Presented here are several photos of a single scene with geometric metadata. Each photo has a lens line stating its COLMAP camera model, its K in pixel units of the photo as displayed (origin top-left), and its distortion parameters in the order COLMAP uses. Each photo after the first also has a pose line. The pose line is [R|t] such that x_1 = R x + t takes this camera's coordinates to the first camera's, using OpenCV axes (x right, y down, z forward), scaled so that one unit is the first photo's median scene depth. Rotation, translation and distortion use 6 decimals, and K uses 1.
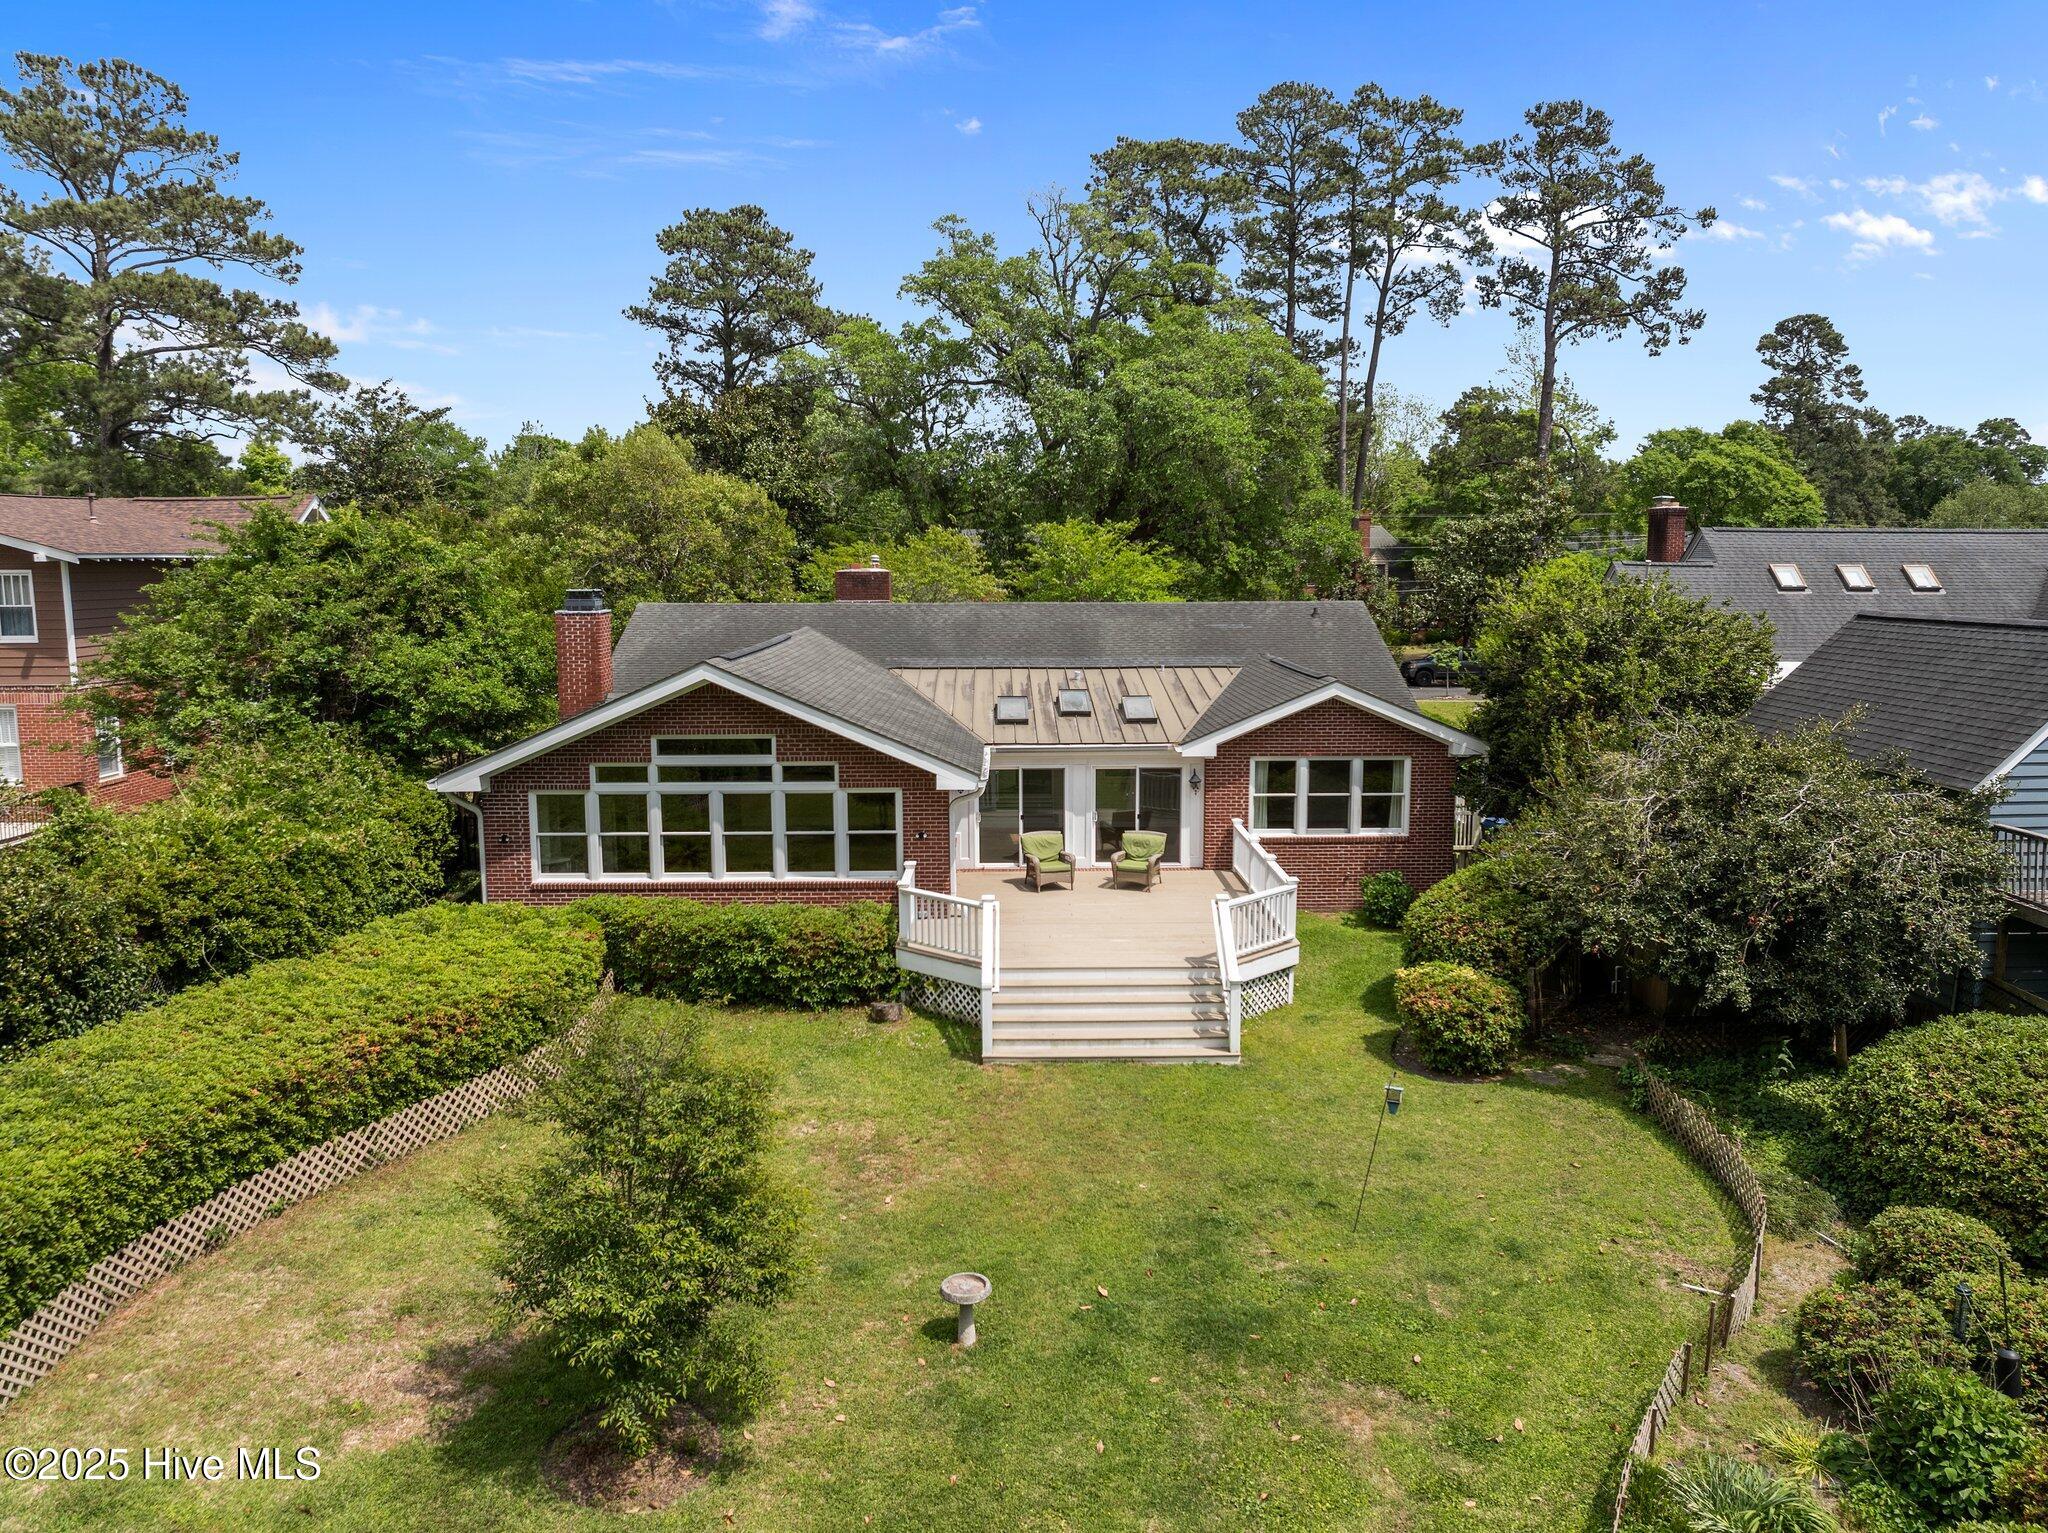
lens RADIAL K [[1431.1, 0, 1024.0], [0, 1431.1, 766.5], [0, 0, 1]] dist [-0.039075, -0.000601]
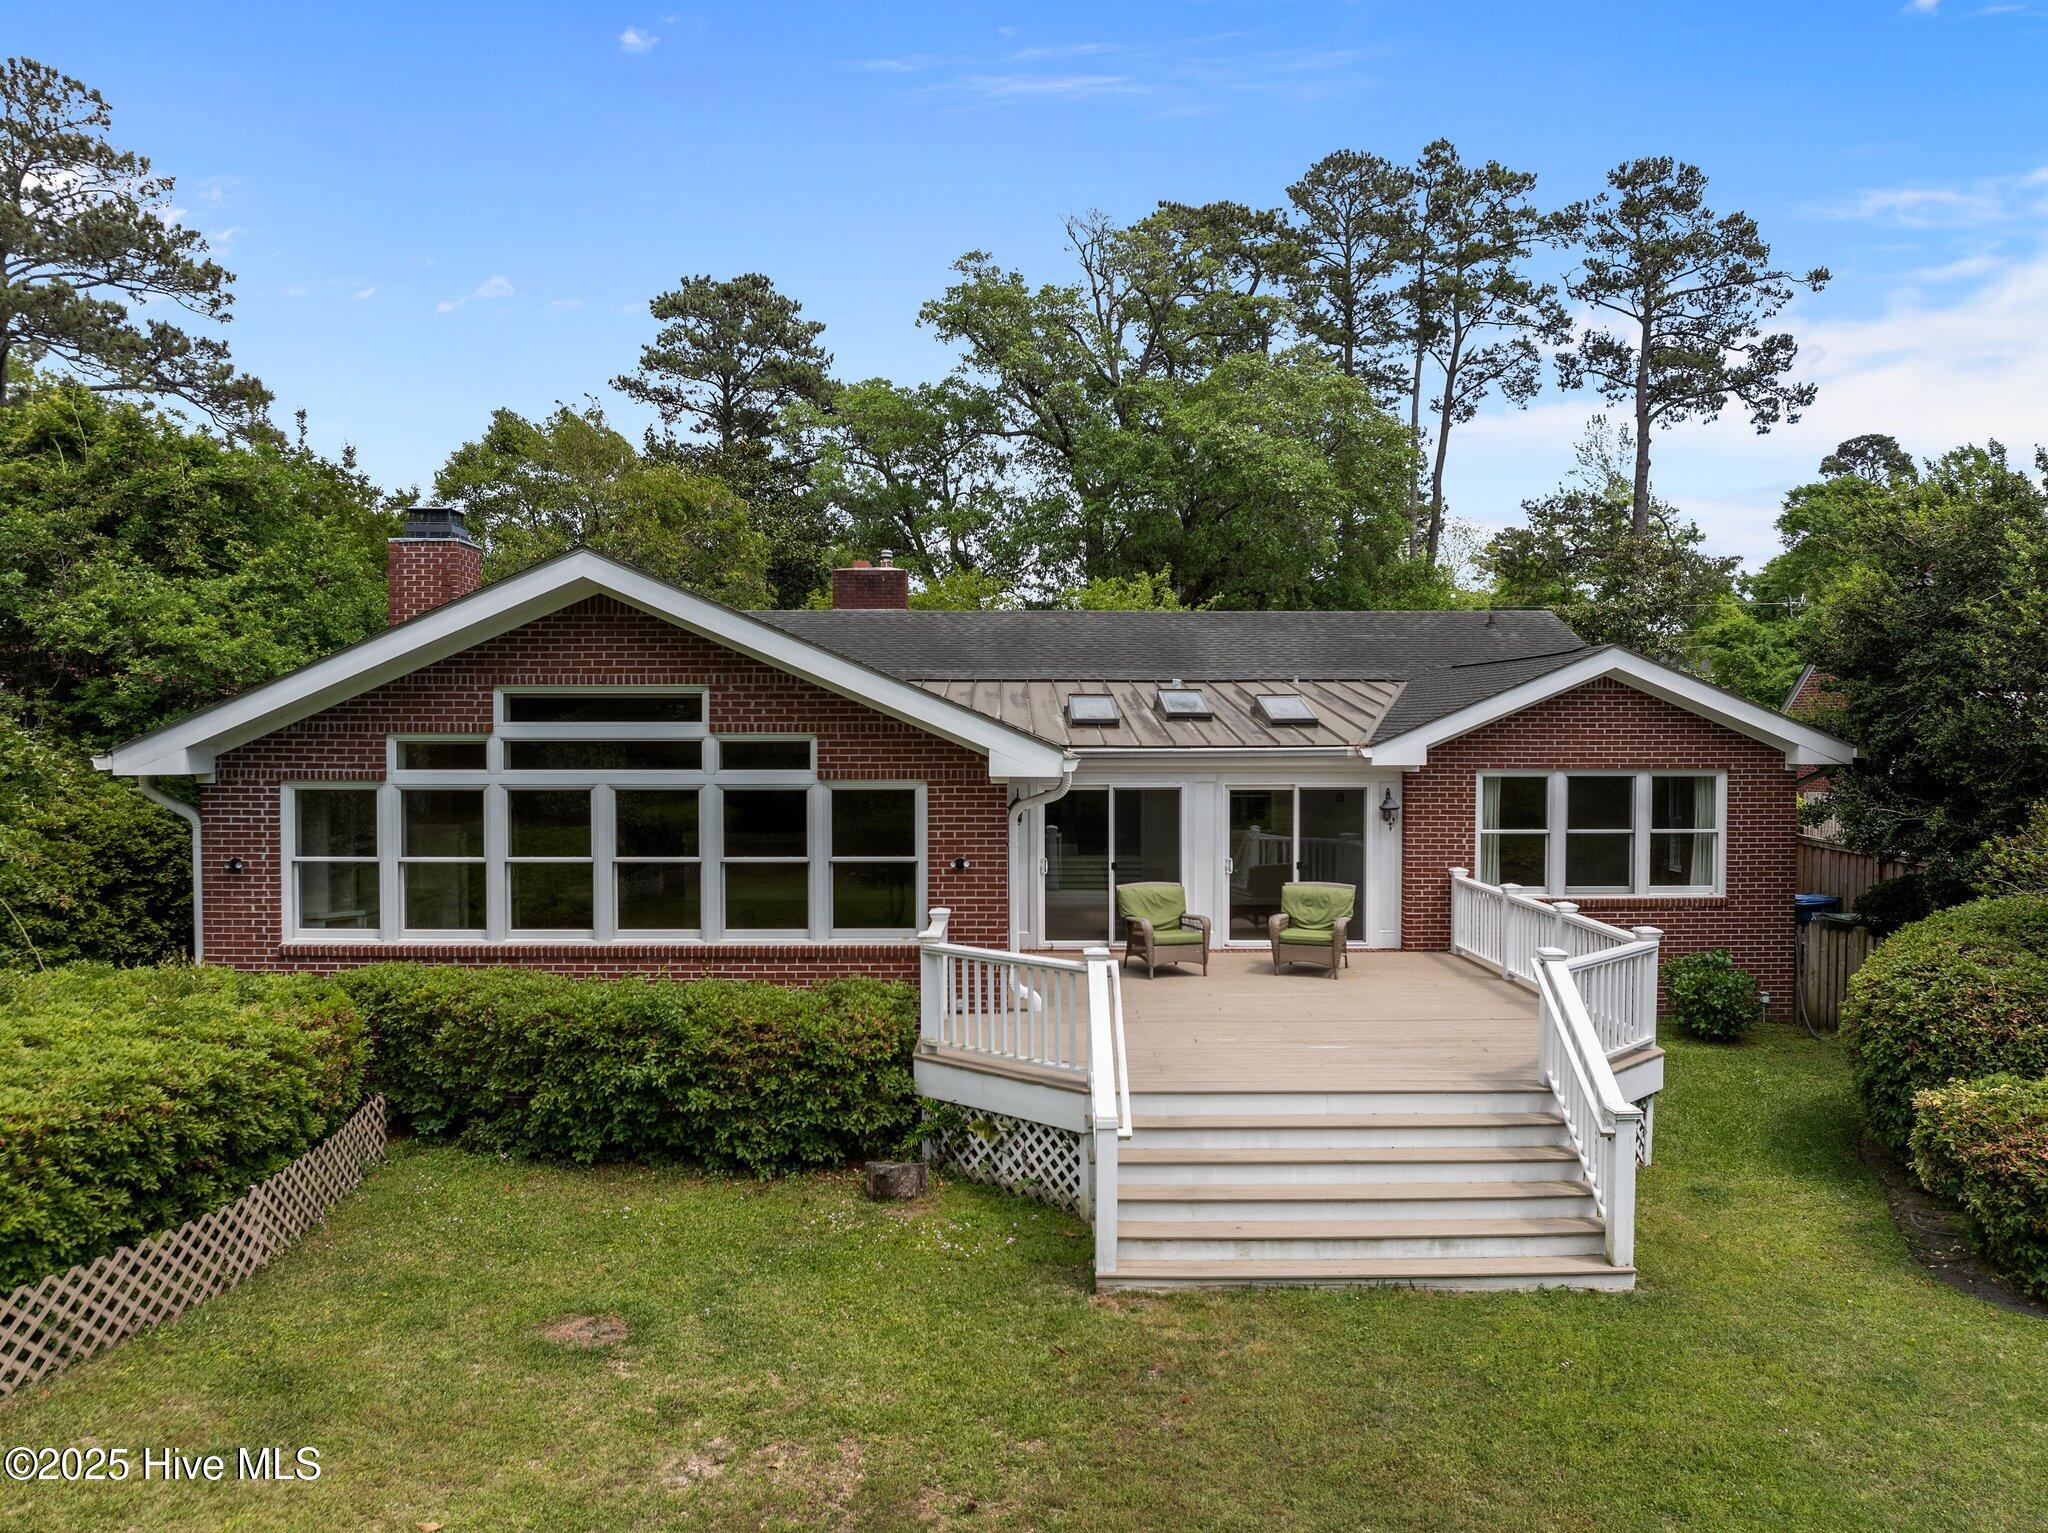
lens RADIAL K [[1423.2, 0, 1024.0], [0, 1423.2, 766.5], [0, 0, 1]] dist [-0.043835, 0.000101]
pose [[0.999973, 0.003445, -0.006521, -0.036897], [-0.004194, 0.992928, -0.118641, 0.066321], [0.006066, 0.118665, 0.992916, 0.373750]]
